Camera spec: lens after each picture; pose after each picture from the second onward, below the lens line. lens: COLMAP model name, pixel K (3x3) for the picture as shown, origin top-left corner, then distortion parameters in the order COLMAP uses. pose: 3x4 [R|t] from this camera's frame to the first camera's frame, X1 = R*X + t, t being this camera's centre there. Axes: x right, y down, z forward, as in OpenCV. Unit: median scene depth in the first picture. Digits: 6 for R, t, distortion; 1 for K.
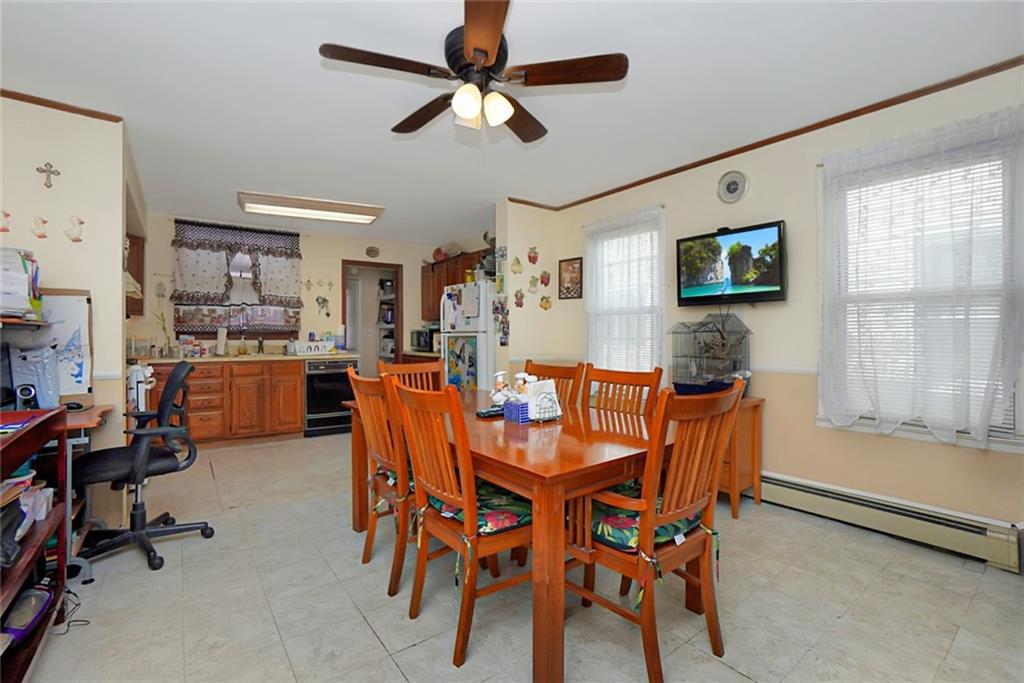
lens RADIAL K [[434.6, 0, 460.0], [0, 434.6, 337.0], [0, 0, 1]] dist [-0.001391, -0.000031]
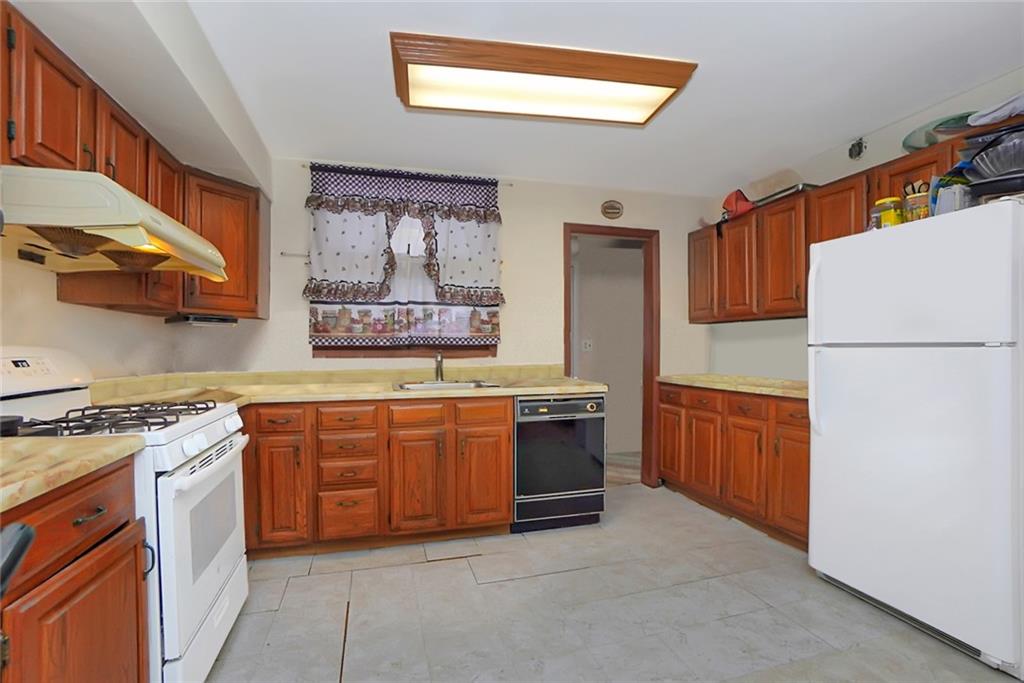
lens RADIAL K [[464.3, 0, 509.4], [0, 464.3, 353.7], [0, 0, 1]] dist [-0.002169, 0.000043]
pose [[0.963031, -0.000553, -0.269389, -0.212315], [0.002089, 0.999983, 0.005415, -0.004387], [0.269382, -0.005778, 0.963016, 0.452742]]
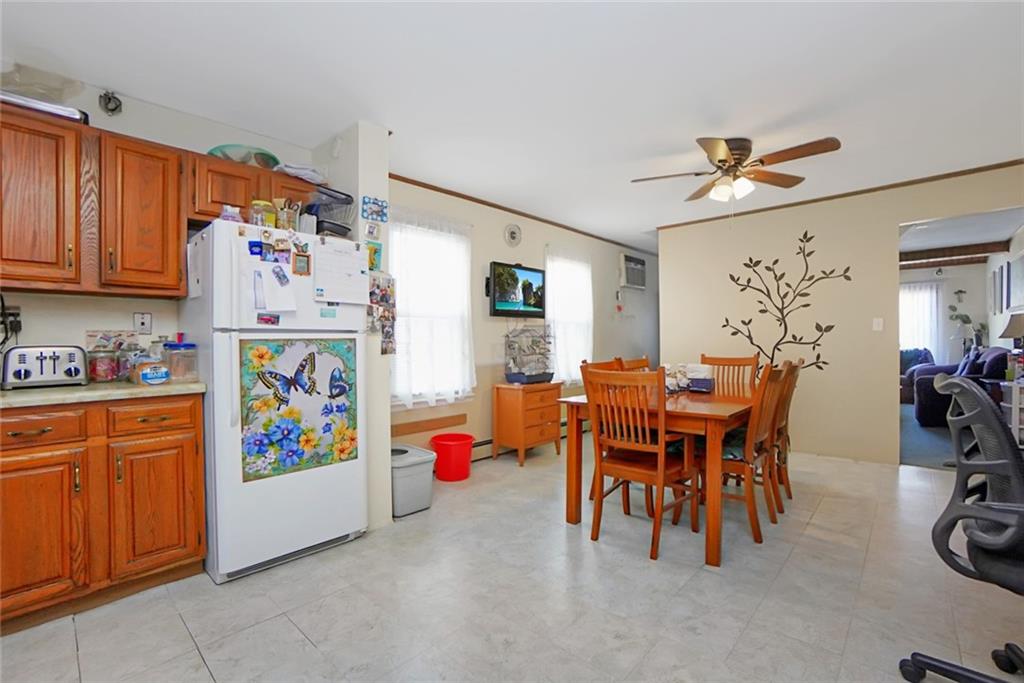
lens RADIAL K [[443.3, 0, 515.8], [0, 443.3, 336.4], [0, 0, 1]] dist [-0.001251, -0.000048]
pose [[-0.273299, 0.012954, 0.961842, -0.474636], [0.013073, 0.999867, -0.009751, 0.002516], [-0.961840, 0.009910, -0.273432, 0.790811]]
